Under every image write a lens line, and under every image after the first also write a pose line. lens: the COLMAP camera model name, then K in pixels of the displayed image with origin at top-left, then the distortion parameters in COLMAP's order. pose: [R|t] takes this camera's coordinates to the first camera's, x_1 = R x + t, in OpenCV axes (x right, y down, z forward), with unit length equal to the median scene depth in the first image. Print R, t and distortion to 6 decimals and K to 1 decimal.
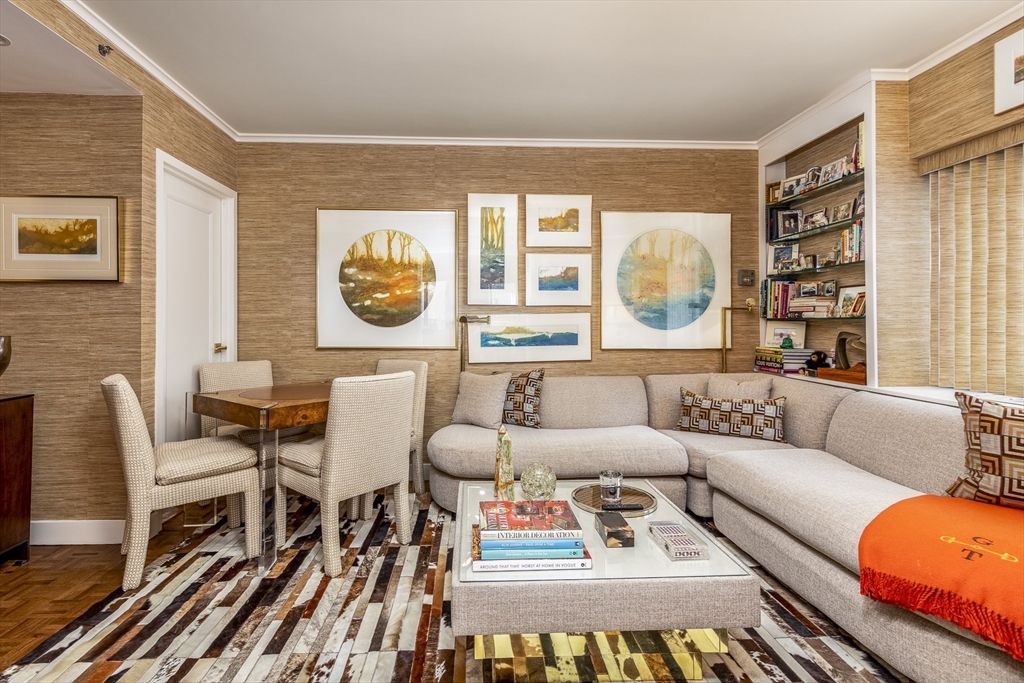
lens RADIAL K [[460.3, 0, 492.2], [0, 460.3, 319.8], [0, 0, 1]] dist [0.002516, 0.000328]
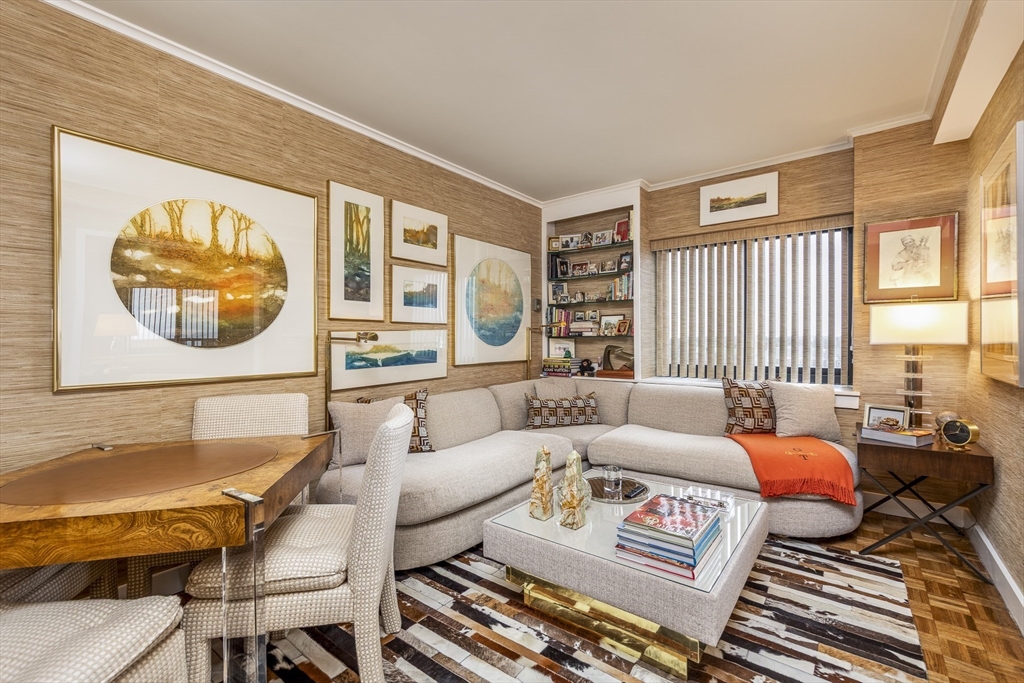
lens RADIAL K [[420.2, 0, 512.0], [0, 420.2, 341.5], [0, 0, 1]] dist [-0.000366, -0.000047]
pose [[0.656115, -0.006413, 0.754634, -0.399437], [-0.000450, 0.999960, 0.008889, 0.000980], [-0.754661, -0.006172, 0.656086, 0.277283]]
